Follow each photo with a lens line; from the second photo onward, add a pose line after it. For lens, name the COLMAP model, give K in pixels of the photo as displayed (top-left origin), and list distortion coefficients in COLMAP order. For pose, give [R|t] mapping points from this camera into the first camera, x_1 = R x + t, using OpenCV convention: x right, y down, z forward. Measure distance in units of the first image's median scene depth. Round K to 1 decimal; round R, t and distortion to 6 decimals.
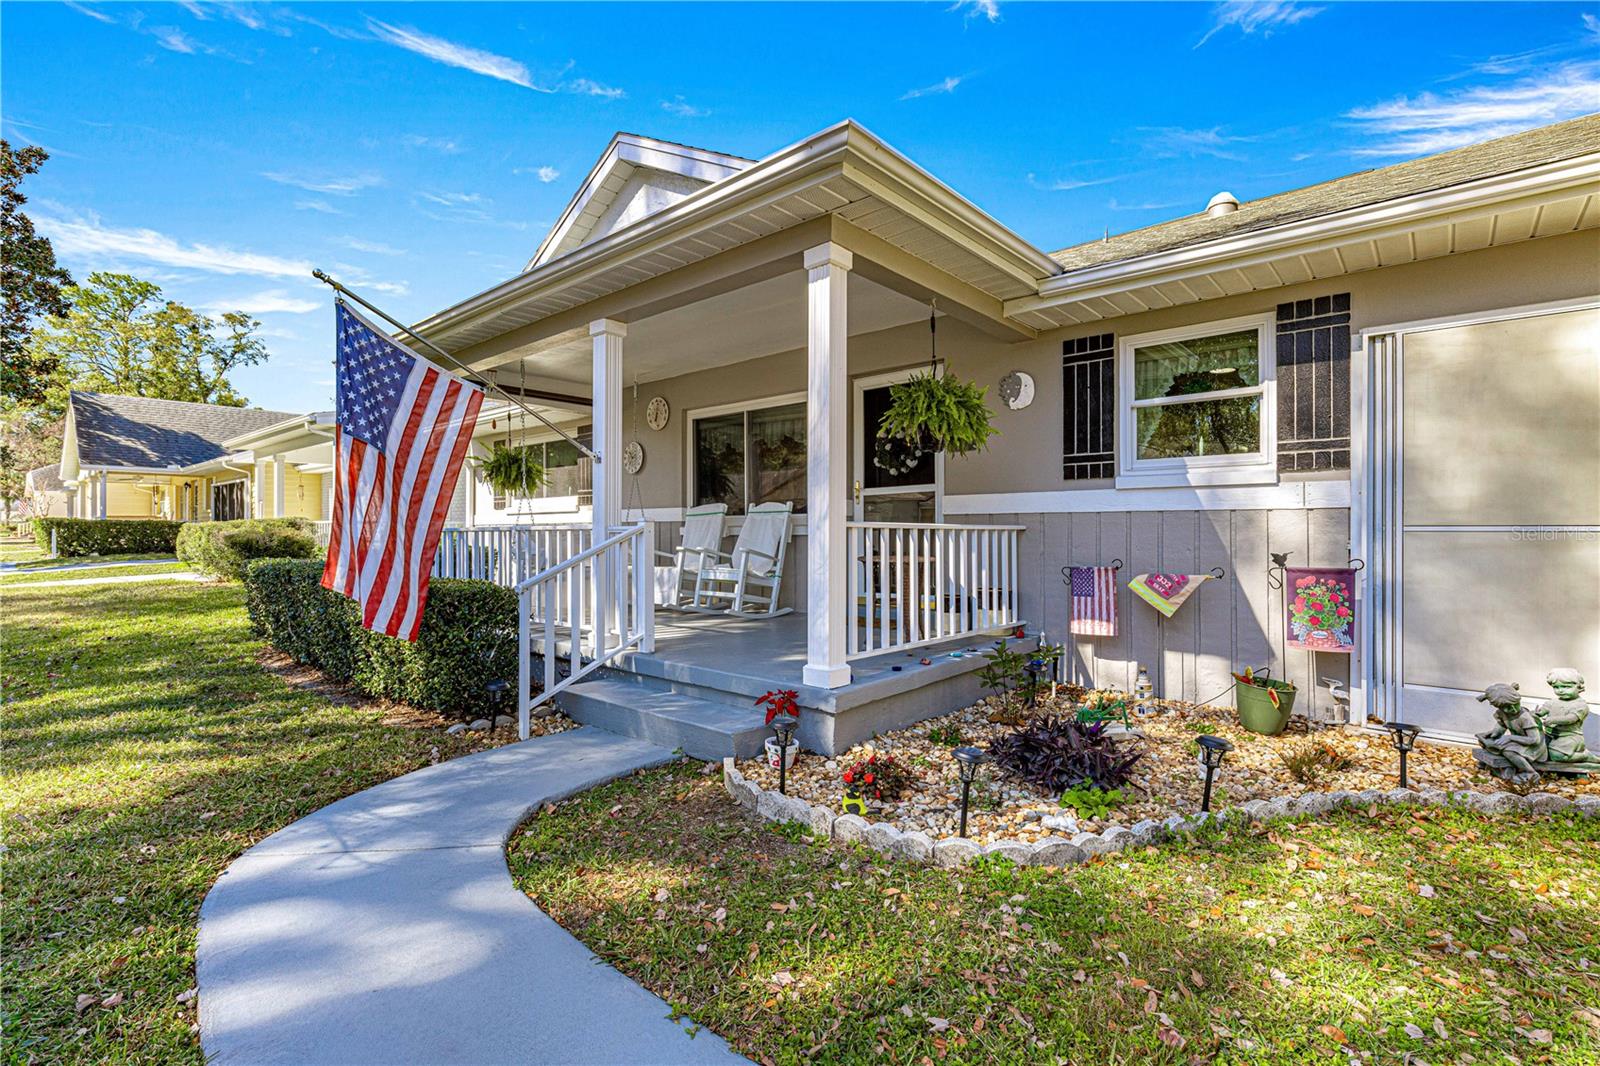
lens RADIAL K [[751.9, 0, 737.0], [0, 751.9, 532.3], [0, 0, 1]] dist [-0.000516, -0.000031]
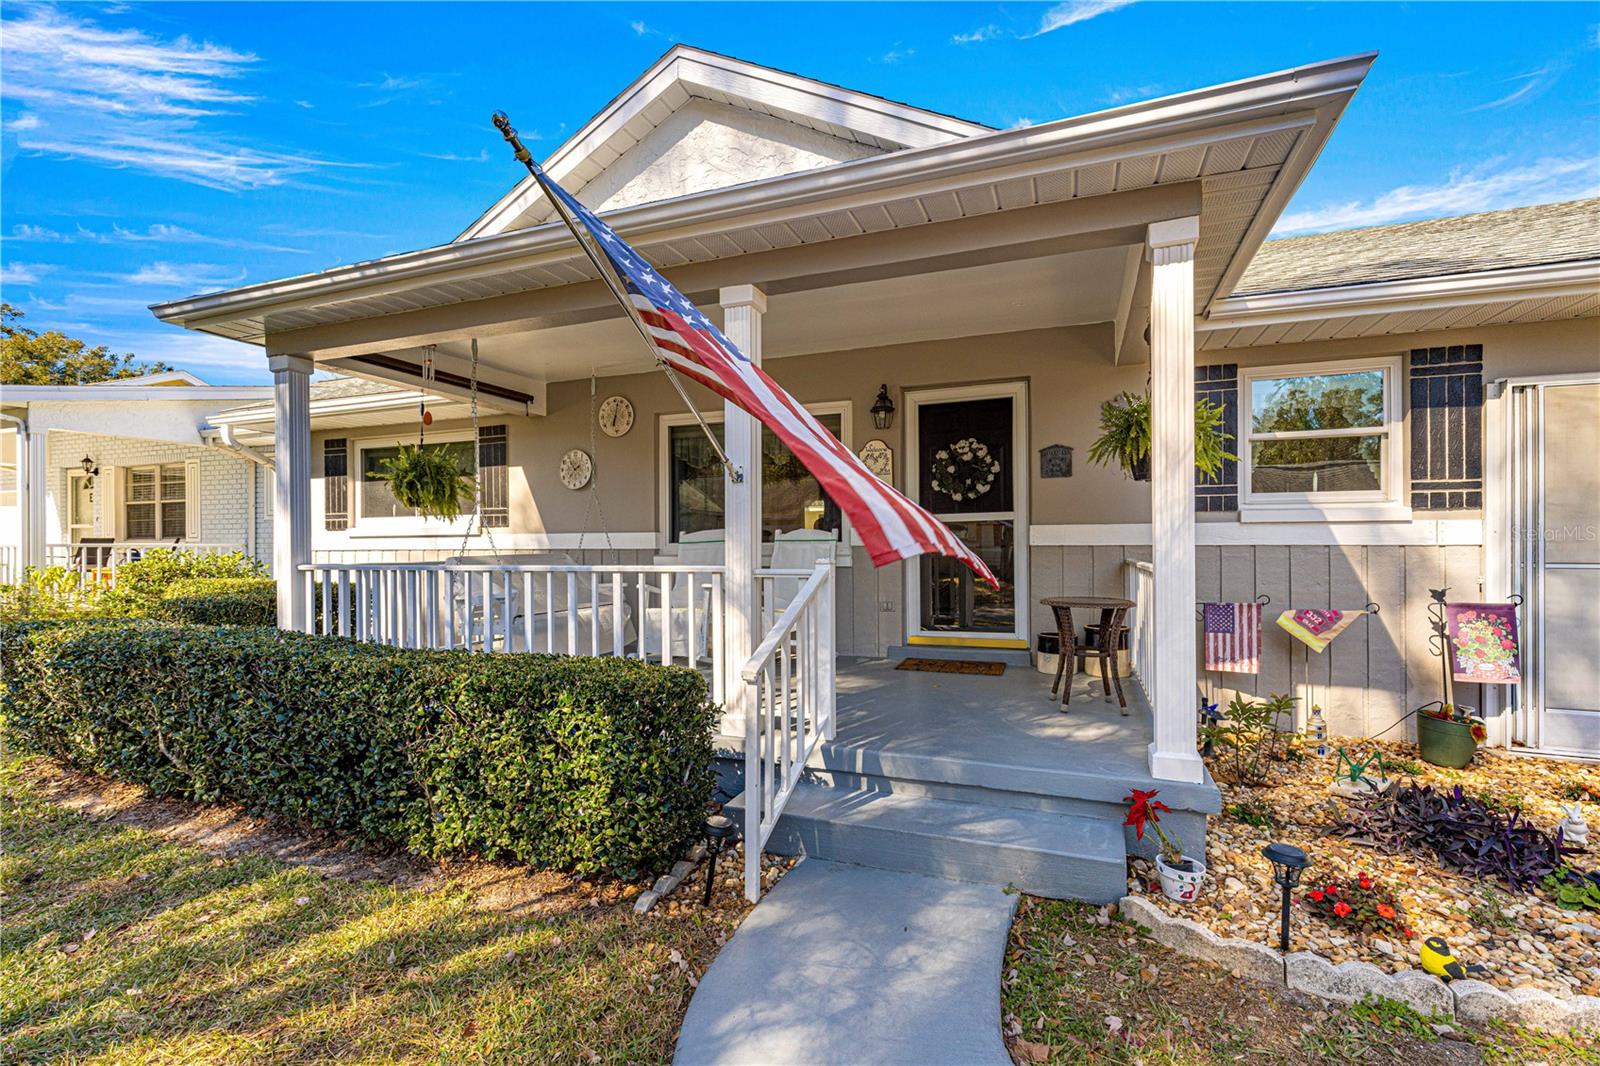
lens RADIAL K [[751.9, 0, 768.8], [0, 751.9, 542.9], [0, 0, 1]] dist [-0.000516, -0.000031]
pose [[0.927534, -0.004578, 0.373711, -0.471303], [0.005730, 0.999982, -0.001971, -0.035220], [-0.373695, 0.003970, 0.927543, 0.345838]]
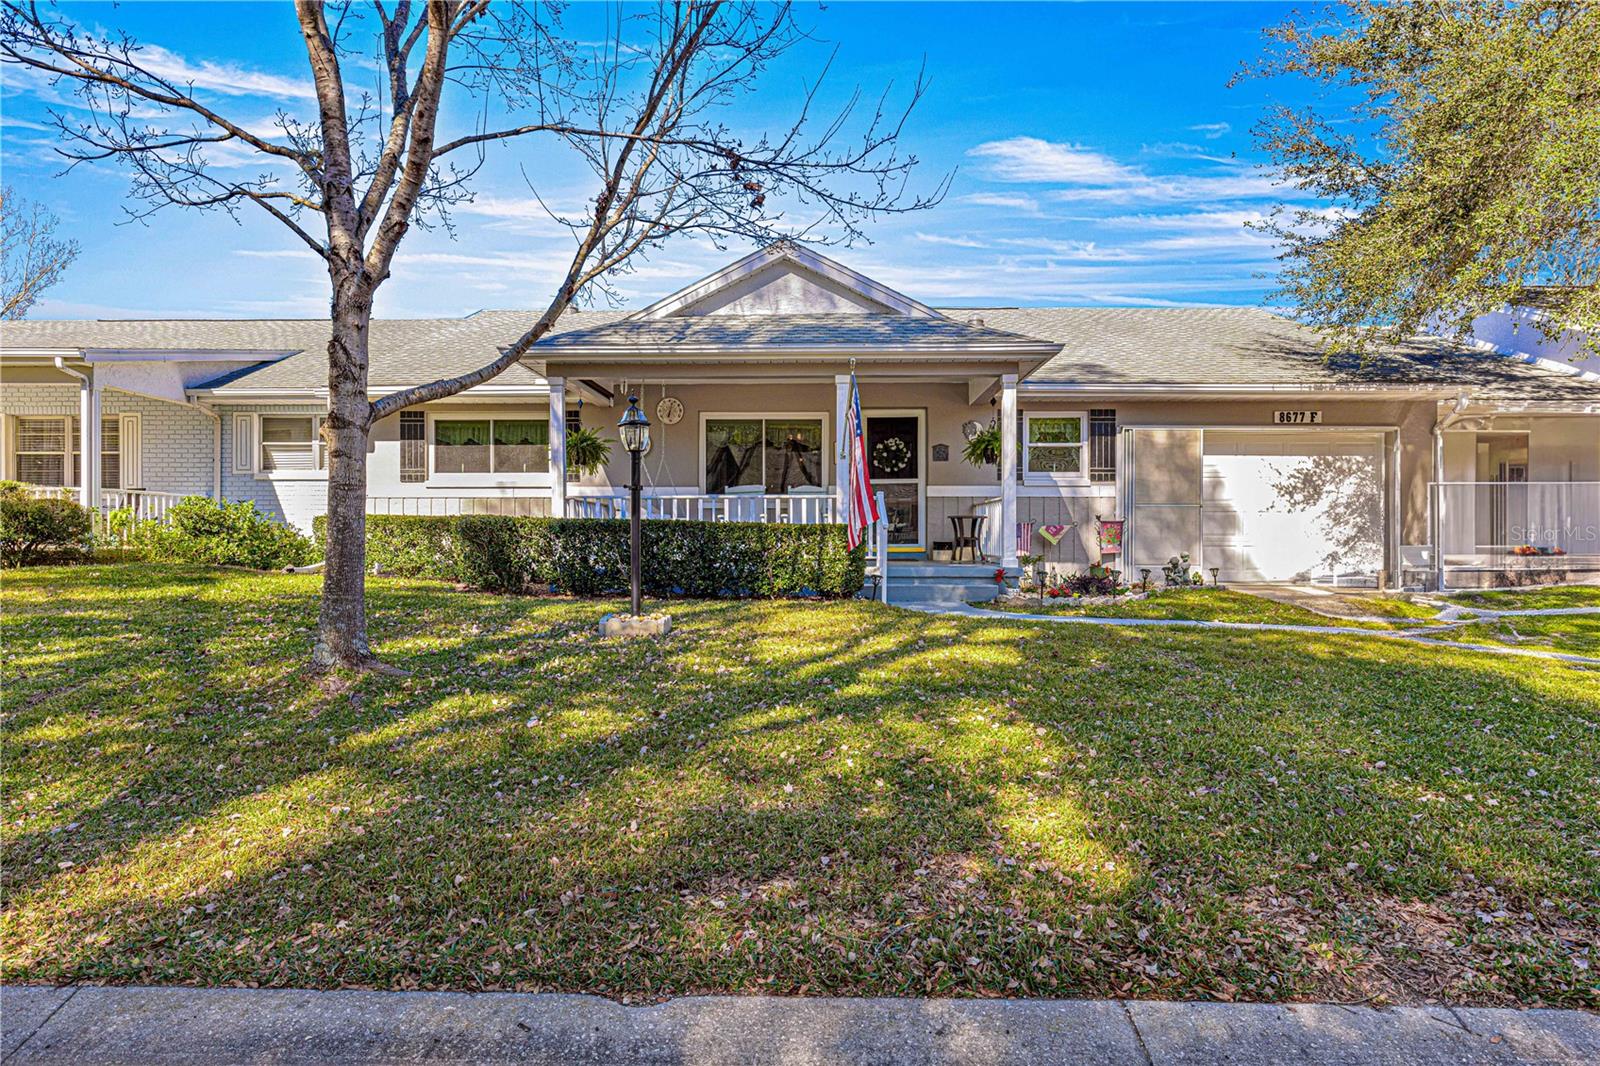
lens RADIAL K [[937.9, 0, 795.5], [0, 937.9, 532.7], [0, 0, 1]] dist [0.004335, 0.001050]
pose [[0.746542, 0.001749, 0.665336, -1.802529], [-0.002252, 0.999997, -0.000102, 0.078187], [-0.665334, -0.001422, 0.746544, -0.537582]]
